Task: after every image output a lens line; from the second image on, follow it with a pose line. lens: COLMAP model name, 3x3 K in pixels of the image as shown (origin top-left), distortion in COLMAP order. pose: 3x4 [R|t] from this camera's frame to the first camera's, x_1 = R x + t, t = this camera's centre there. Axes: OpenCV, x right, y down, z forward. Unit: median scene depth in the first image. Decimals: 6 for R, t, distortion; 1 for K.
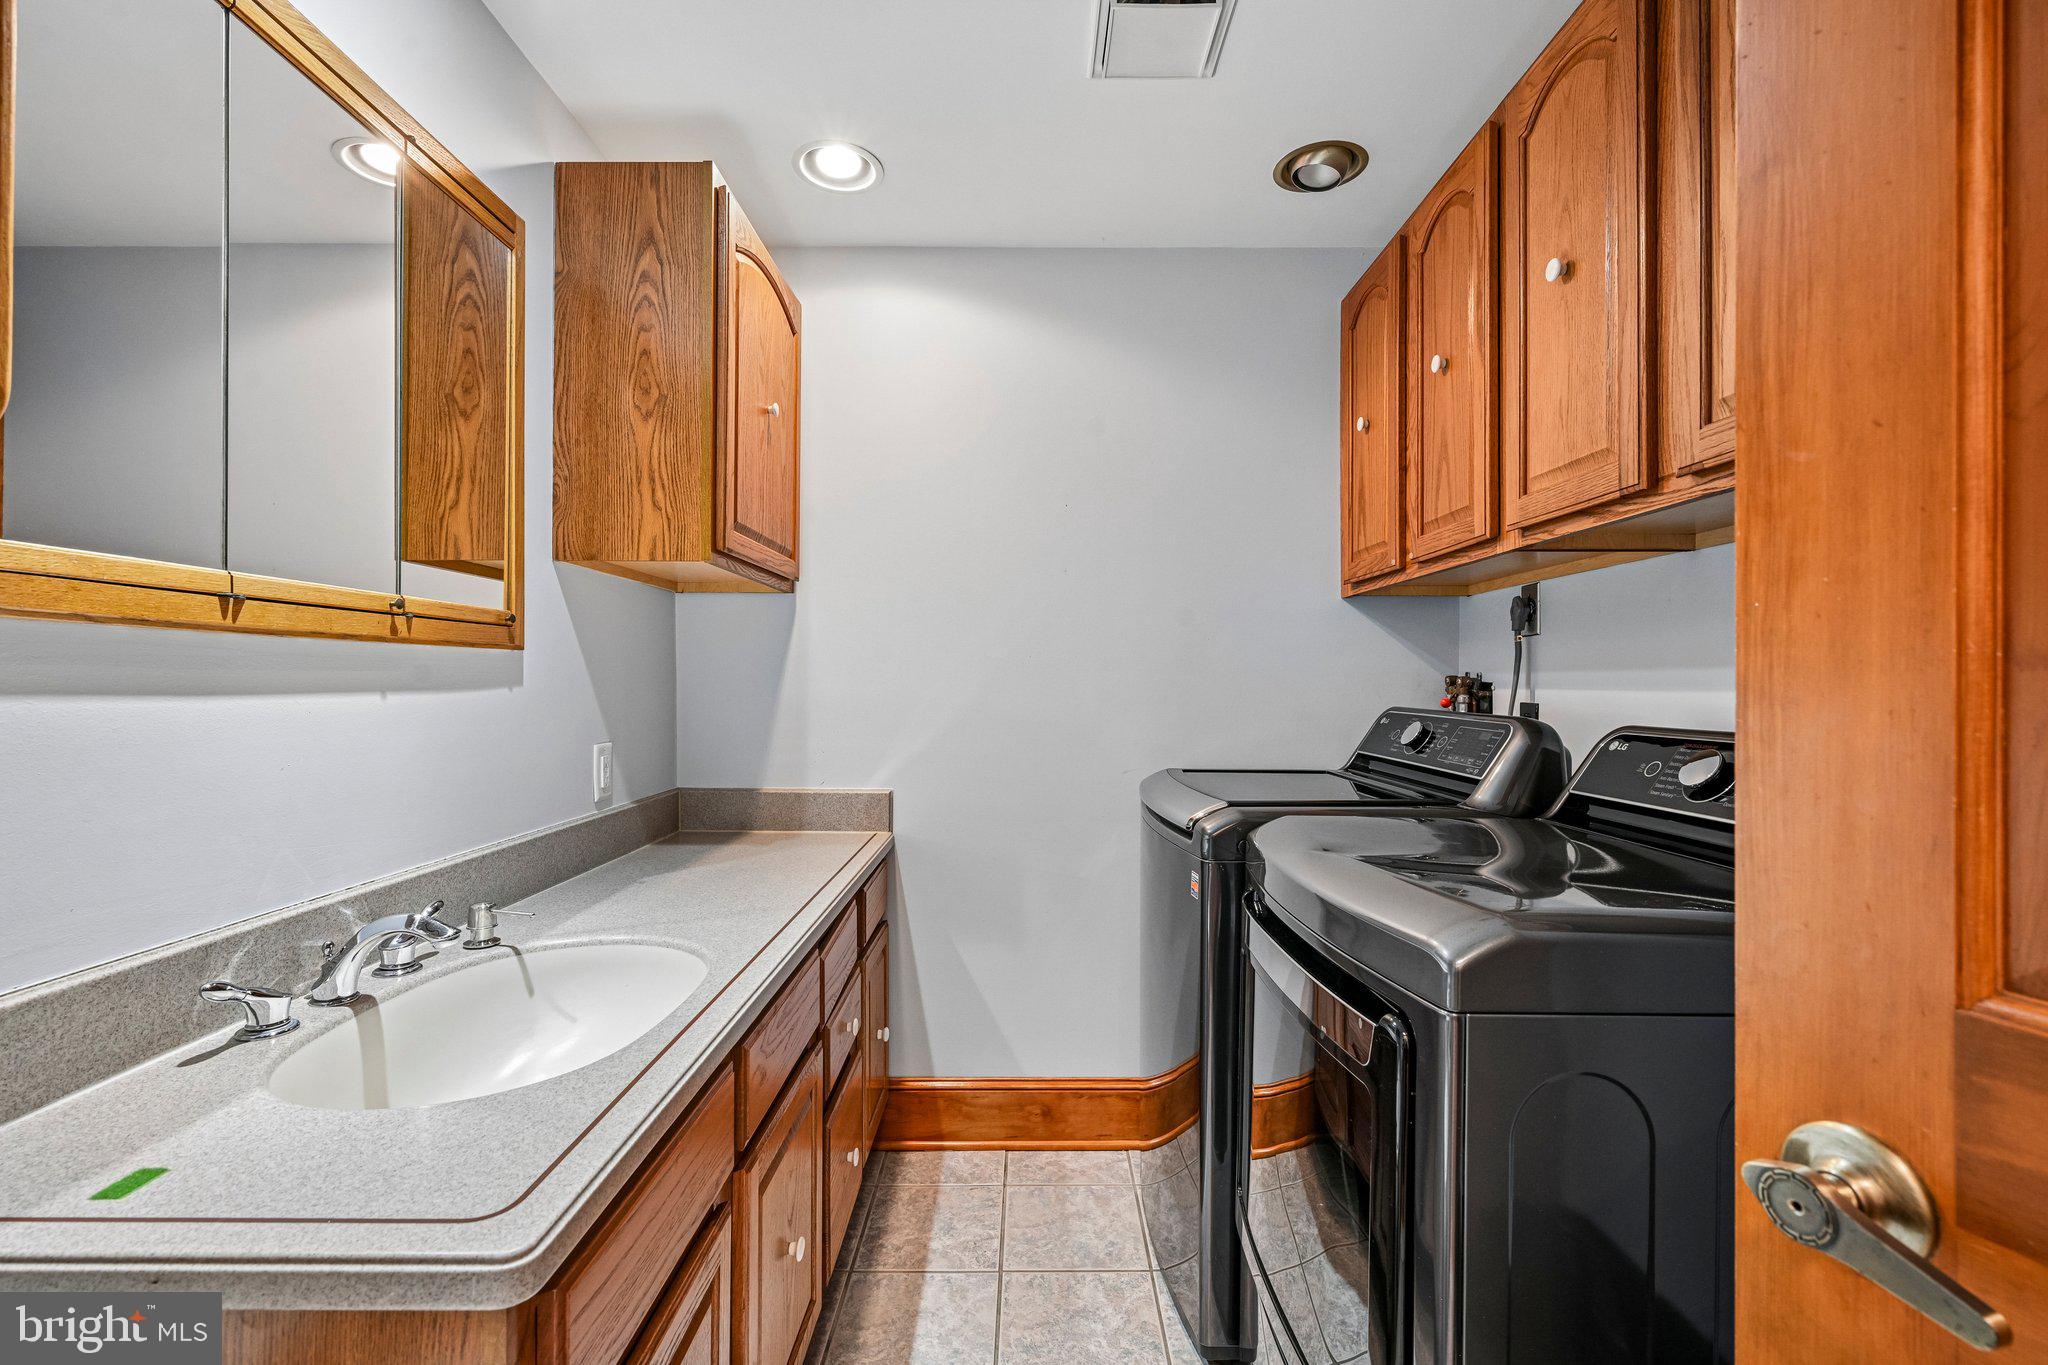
lens RADIAL K [[899.7, 0, 1023.0], [0, 899.7, 685.5], [0, 0, 1]] dist [0.003315, 0.000079]
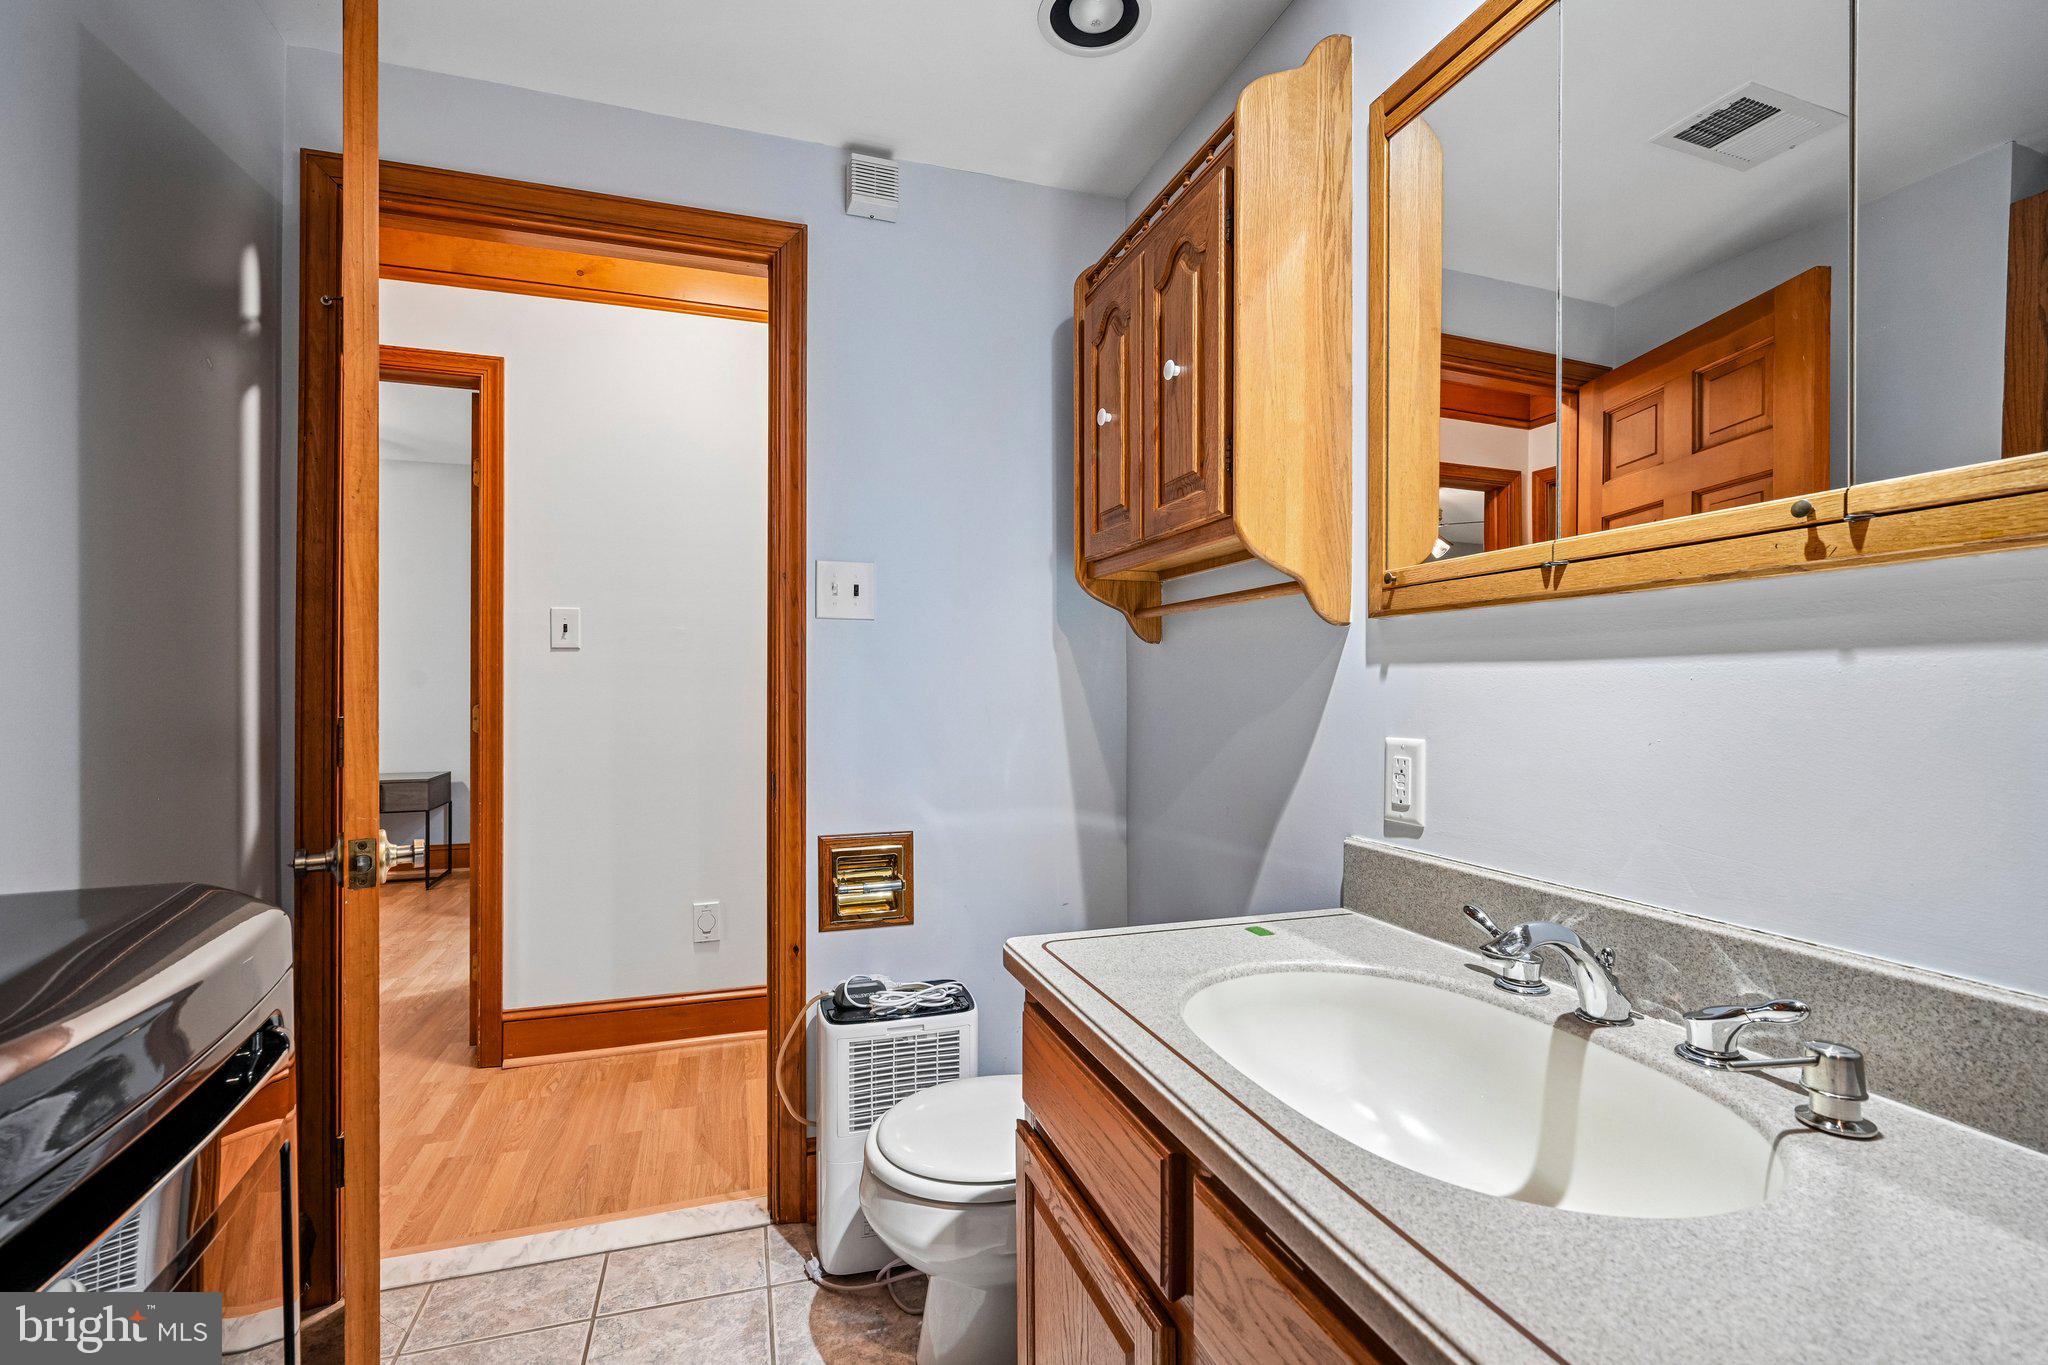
lens RADIAL K [[899.7, 0, 1027.0], [0, 899.7, 683.3], [0, 0, 1]] dist [0.003315, 0.000079]
pose [[-0.948284, -0.003326, -0.317405, 0.020585], [-0.001969, 0.999987, -0.004597, 0.042742], [0.317416, -0.003735, -0.948279, 1.767446]]
